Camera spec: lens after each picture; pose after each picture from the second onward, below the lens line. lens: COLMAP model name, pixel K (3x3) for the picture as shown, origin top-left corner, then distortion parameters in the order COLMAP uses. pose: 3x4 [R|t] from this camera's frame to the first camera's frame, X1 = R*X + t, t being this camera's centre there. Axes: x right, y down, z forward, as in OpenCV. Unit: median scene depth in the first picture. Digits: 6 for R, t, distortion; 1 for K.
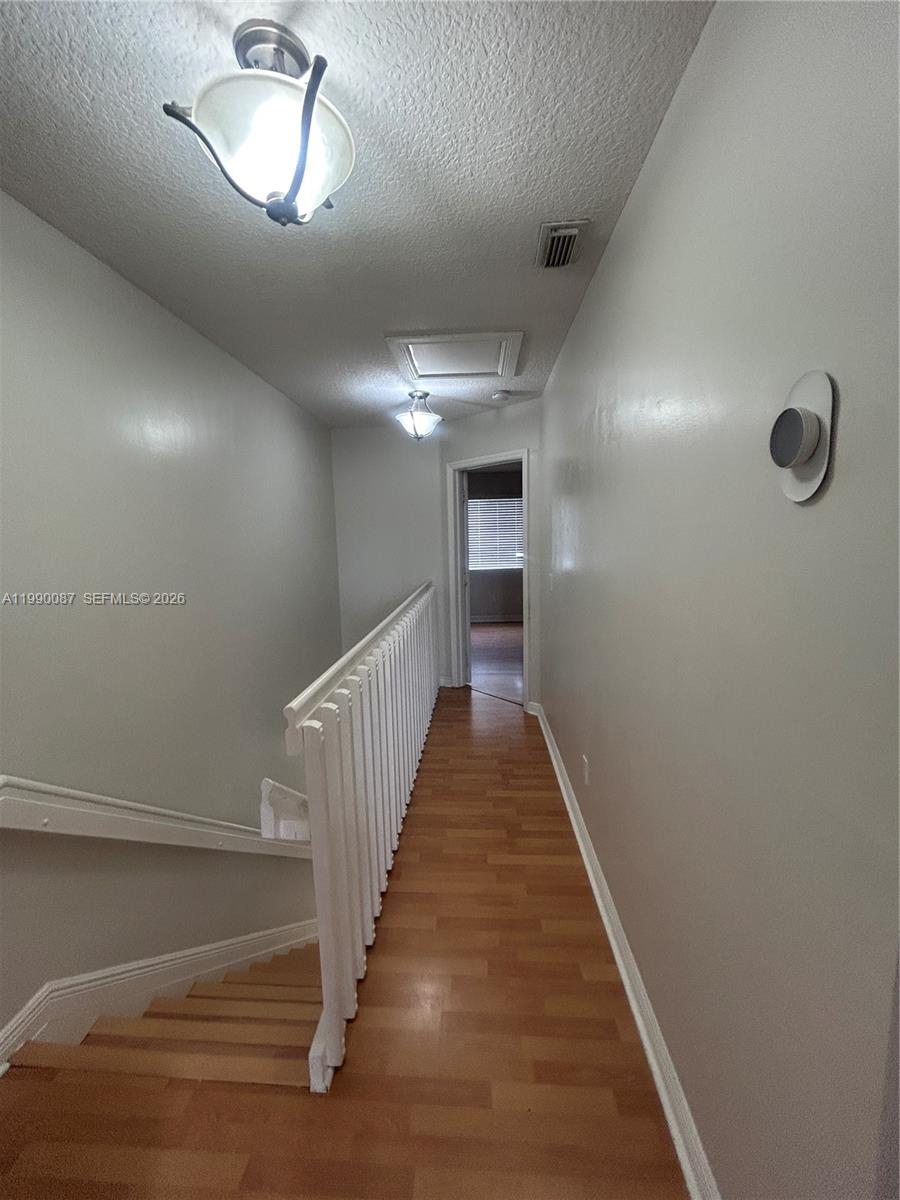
lens RADIAL K [[482.5, 0, 446.5], [0, 482.5, 602.7], [0, 0, 1]] dist [0.001600, 0.000150]
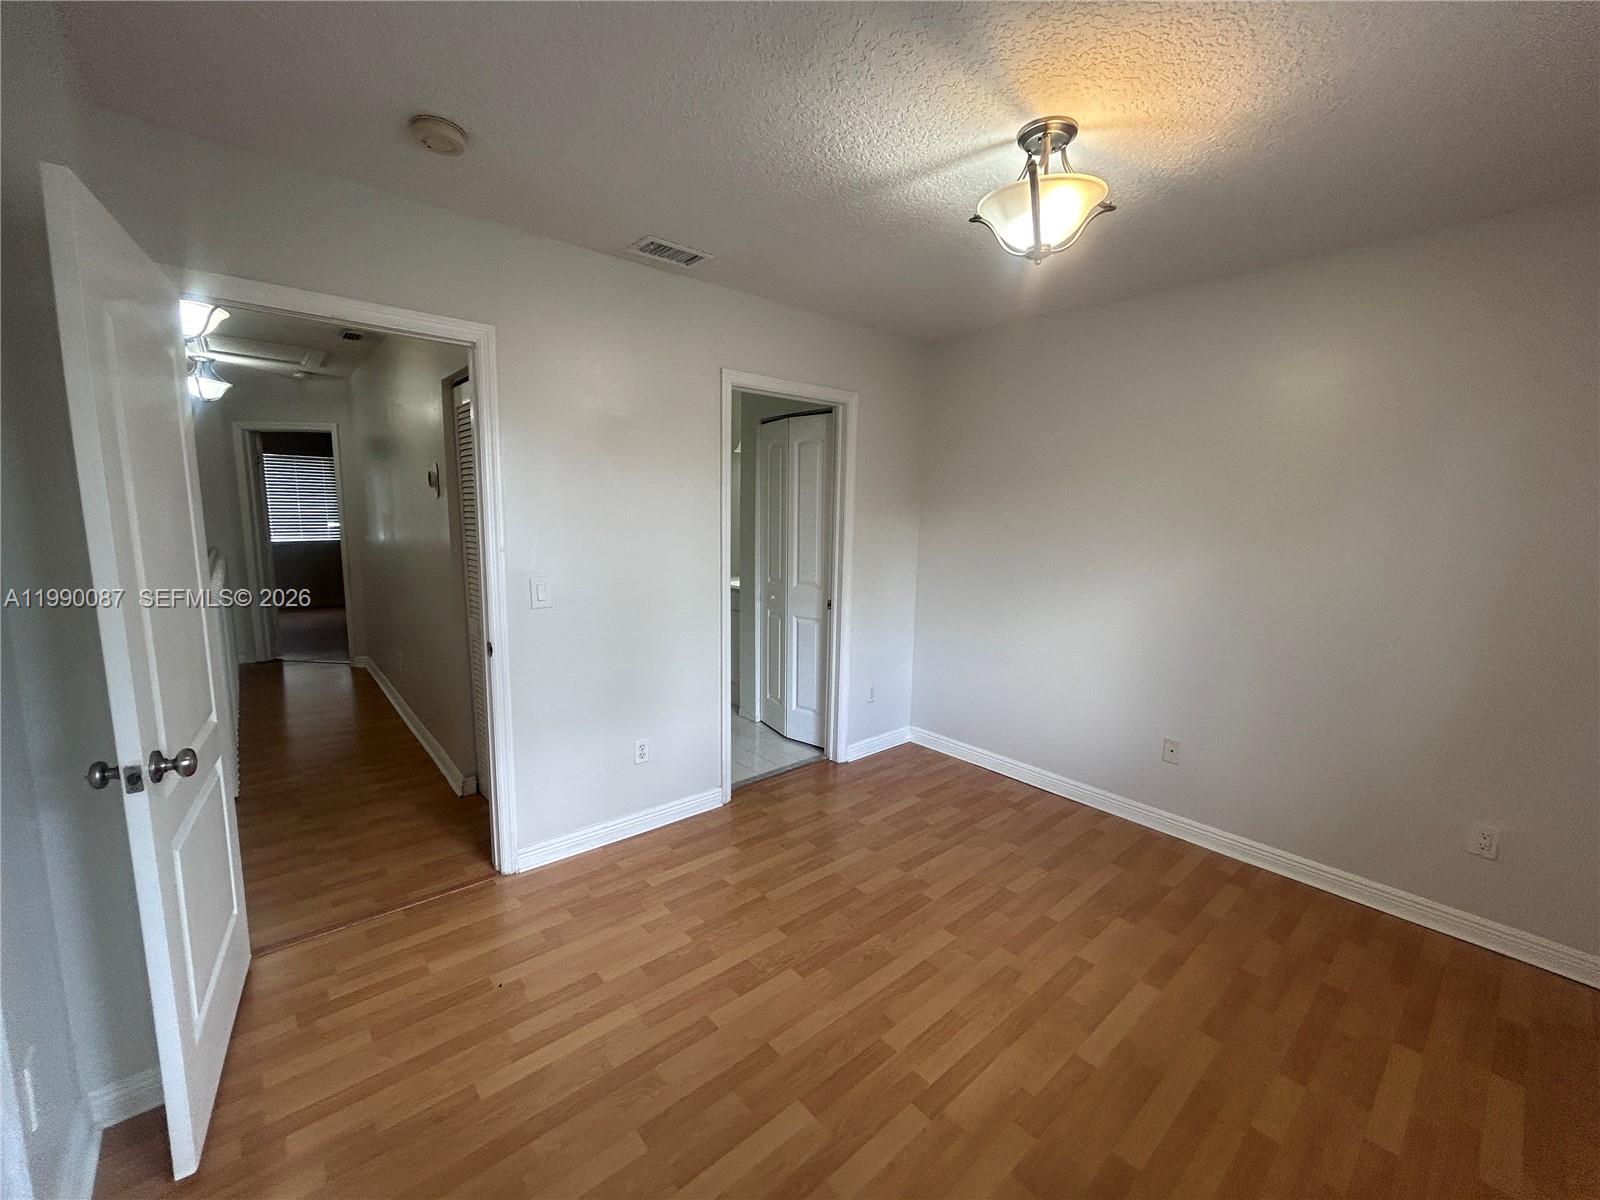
lens RADIAL K [[643.3, 0, 801.1], [0, 643.3, 605.2], [0, 0, 1]] dist [0.001600, 0.000150]
pose [[0.713593, -0.060308, 0.697960, -0.100616], [0.050903, 0.998118, 0.034200, 0.075942], [-0.698709, 0.011124, 0.715319, -0.626874]]
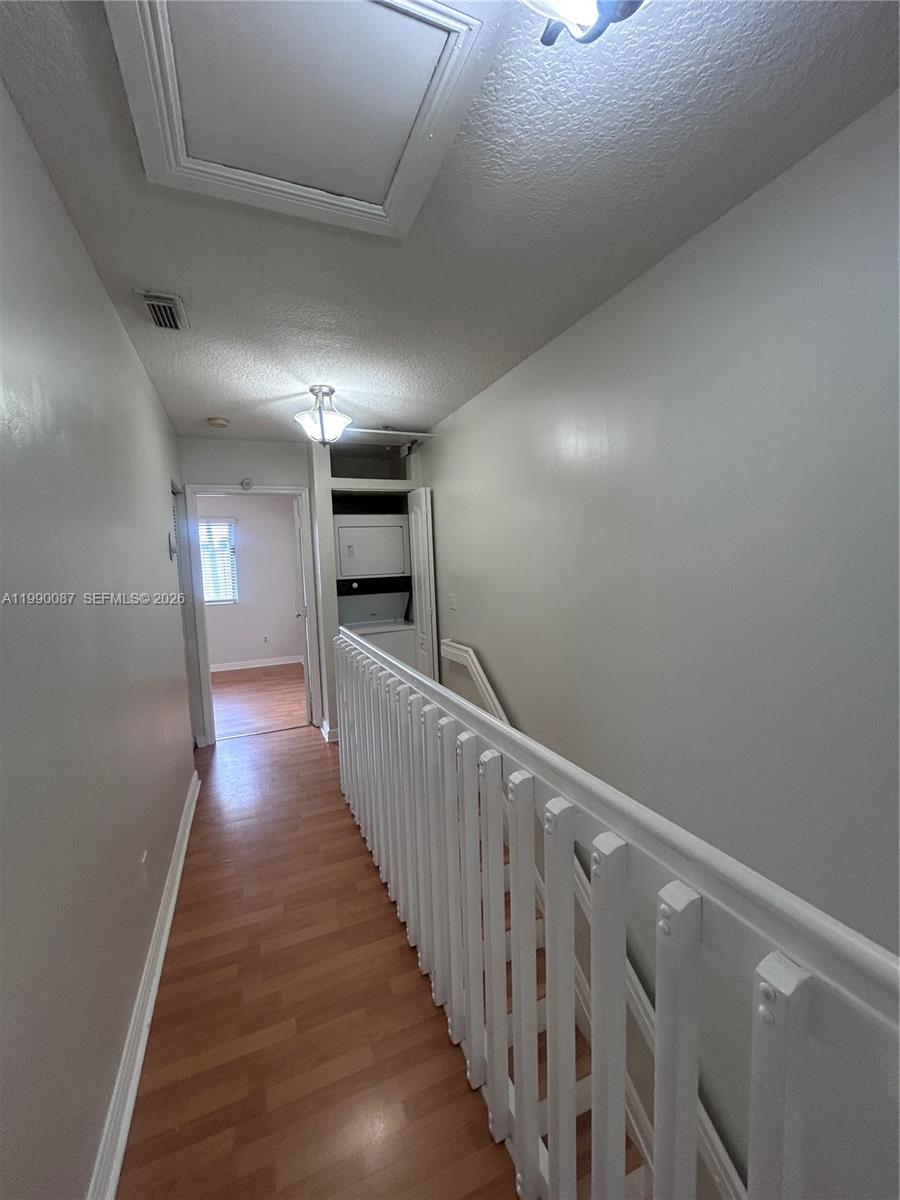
lens RADIAL K [[482.5, 0, 445.2], [0, 482.5, 611.5], [0, 0, 1]] dist [0.001600, 0.000150]
pose [[-0.891772, 0.111783, -0.438461, 0.128823], [0.009144, 0.973259, 0.229530, -0.215121], [0.452393, 0.200679, -0.868947, 1.587155]]
